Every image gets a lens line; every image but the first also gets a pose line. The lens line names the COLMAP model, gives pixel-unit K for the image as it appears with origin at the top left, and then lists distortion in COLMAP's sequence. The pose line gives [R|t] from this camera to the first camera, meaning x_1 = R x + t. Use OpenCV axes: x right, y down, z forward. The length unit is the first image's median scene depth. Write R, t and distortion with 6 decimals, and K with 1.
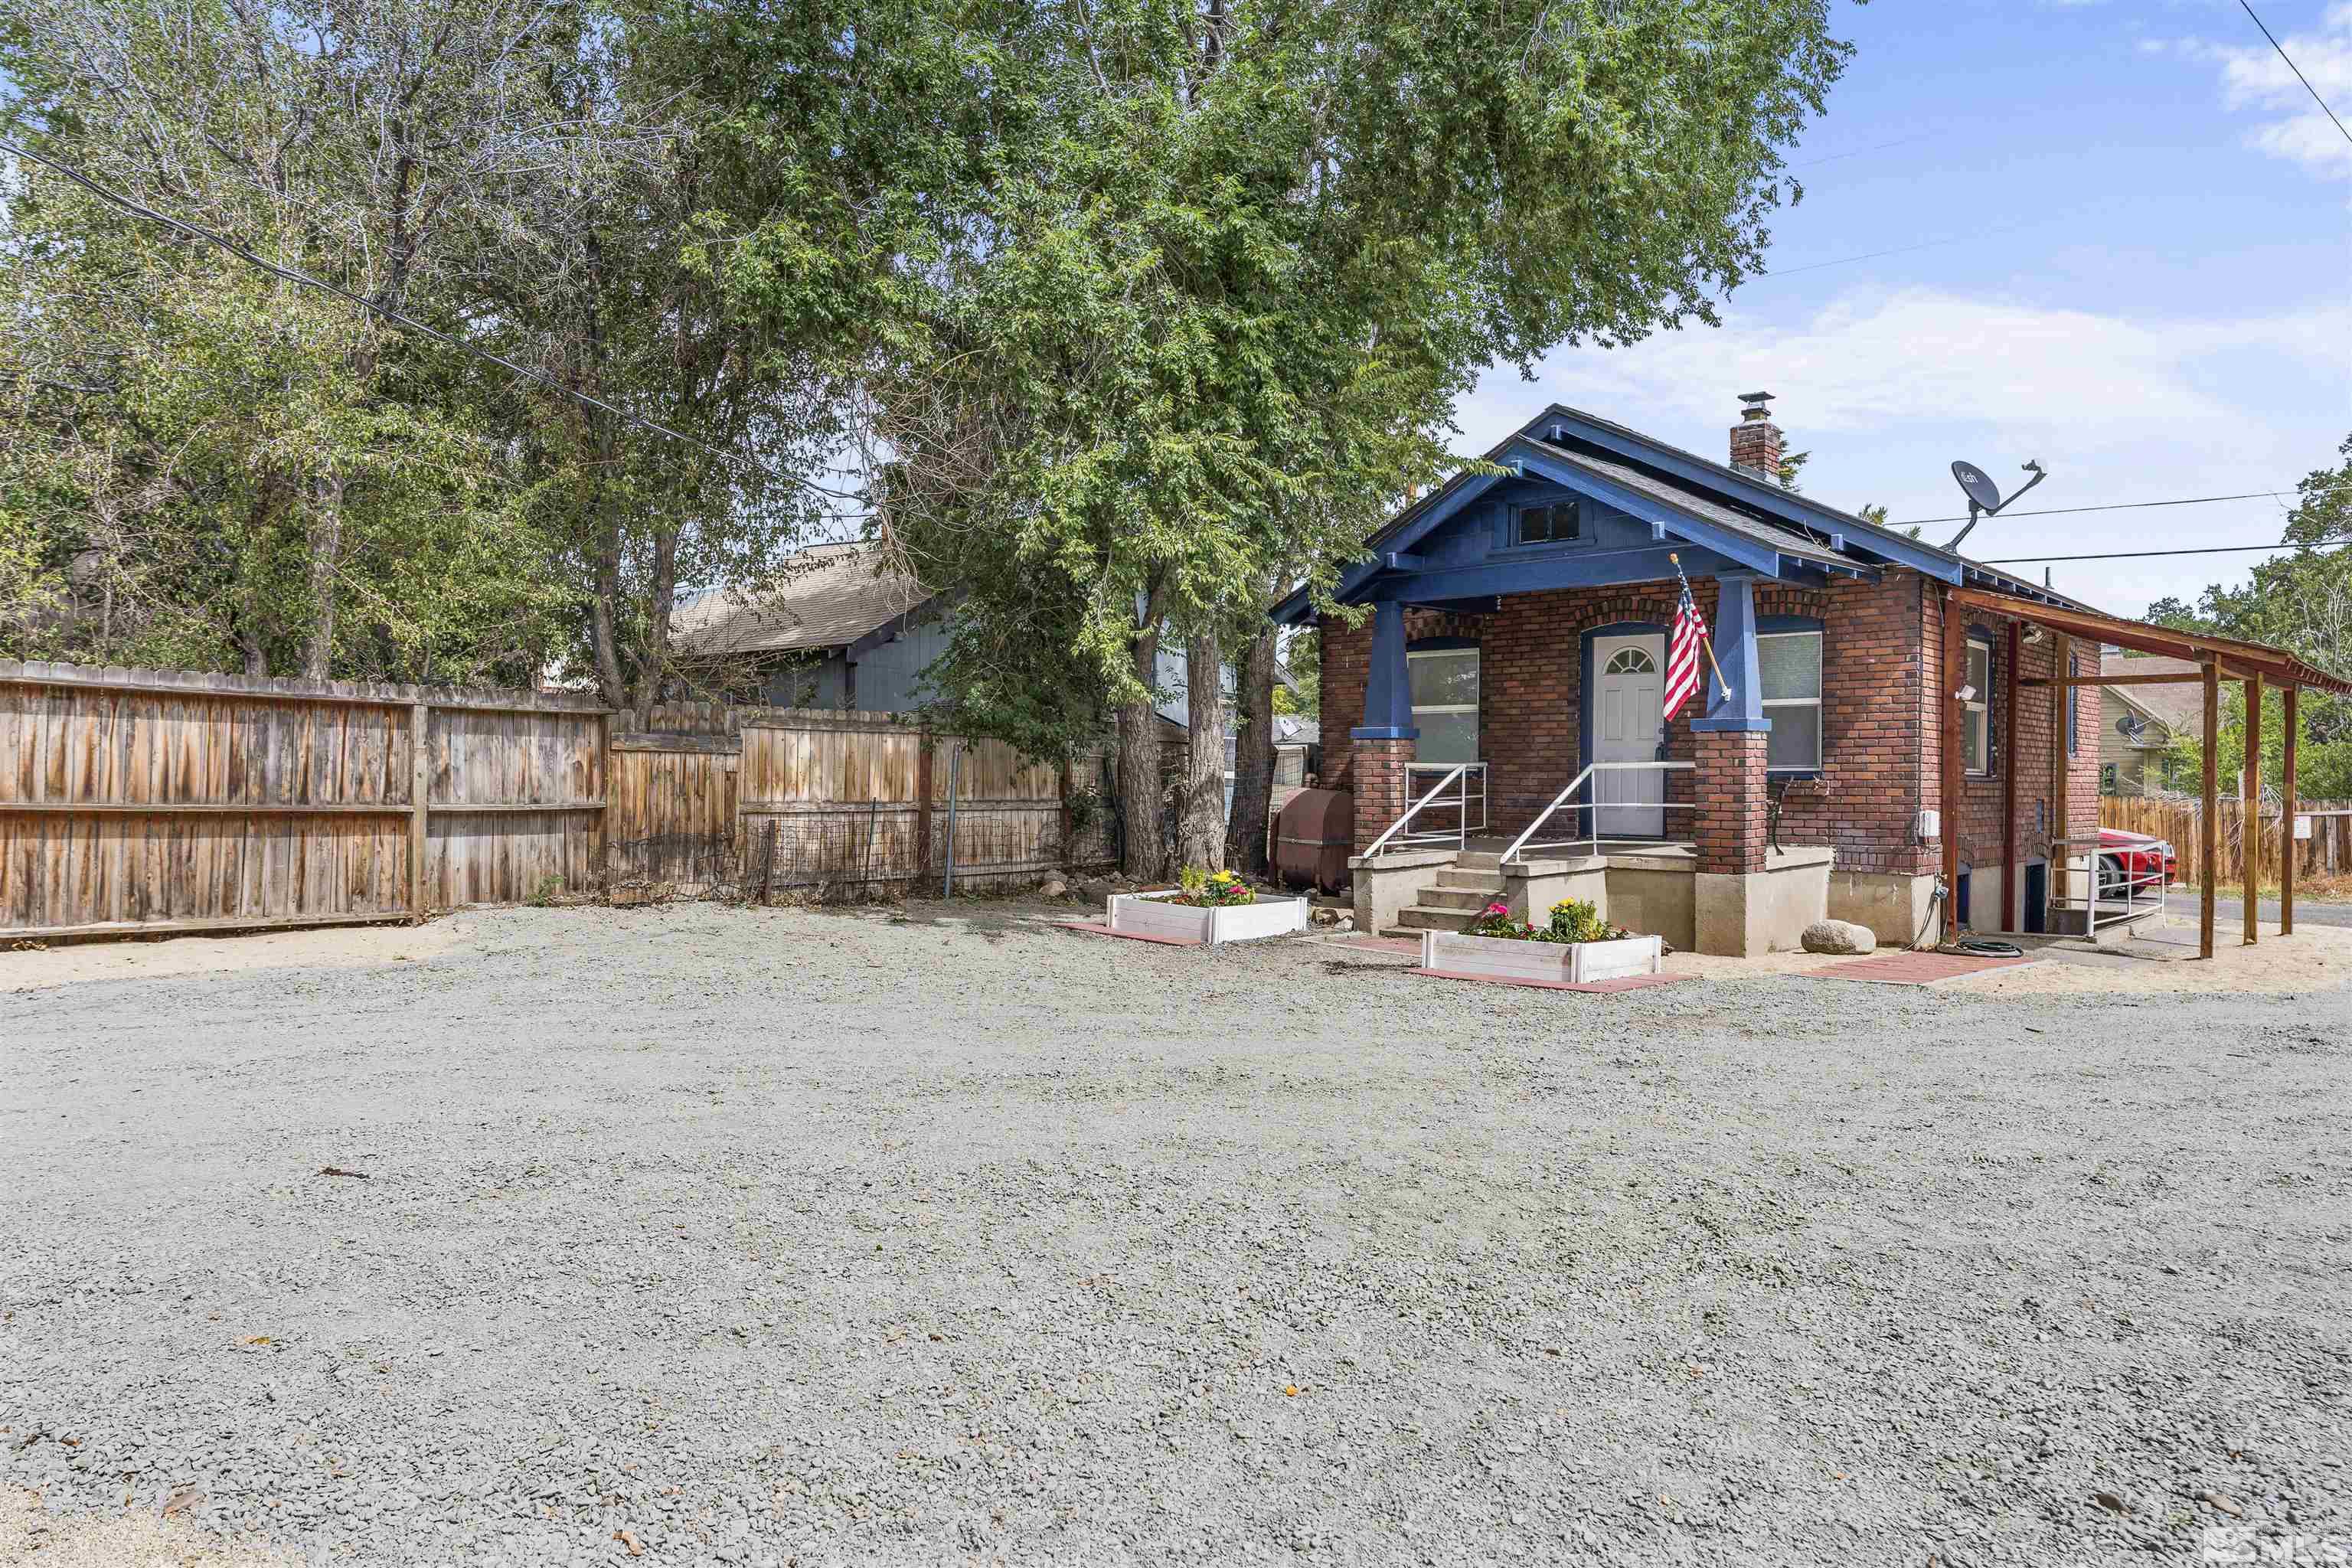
lens RADIAL K [[1657.7, 0, 1158.1], [0, 1657.7, 788.0], [0, 0, 1]] dist [0.002333, -0.002359]
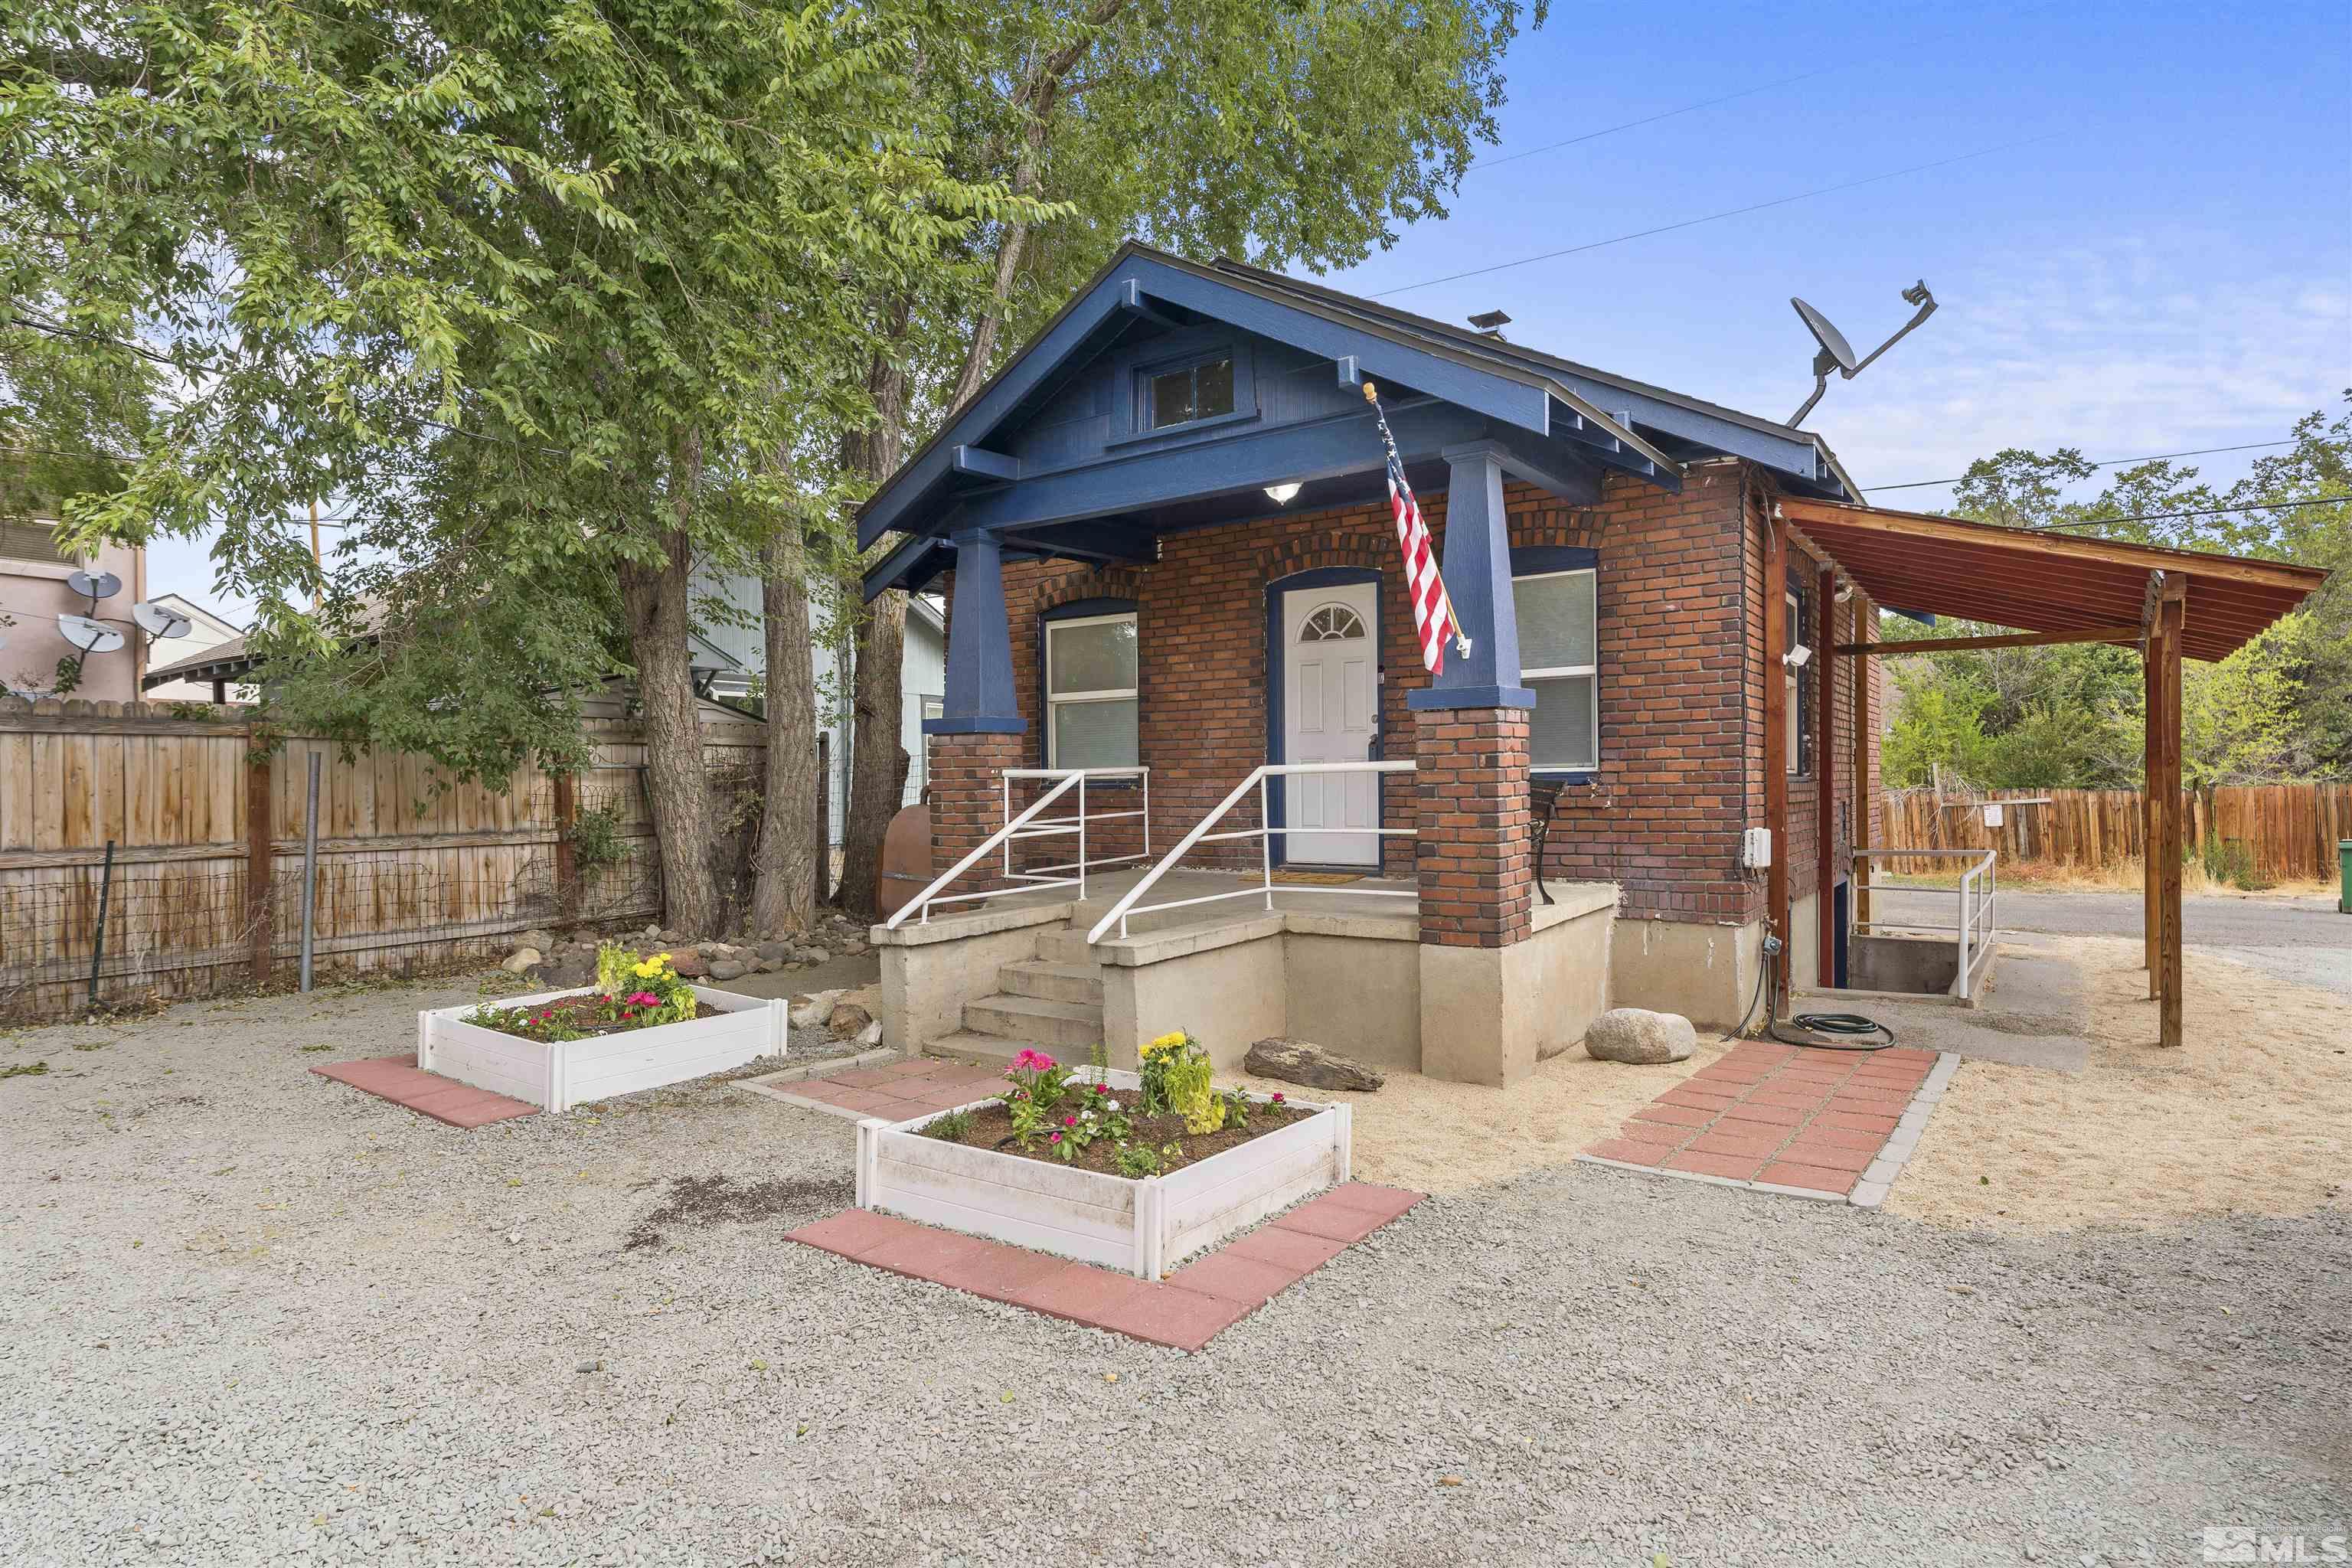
lens RADIAL K [[1264.1, 0, 1189.4], [0, 1264.1, 782.7], [0, 0, 1]] dist [-0.000576, 0.000335]
pose [[0.992797, -0.017492, 0.118522, 0.170986], [0.018024, 0.999832, -0.003418, -0.006983], [-0.118442, 0.005529, 0.992946, 0.504752]]
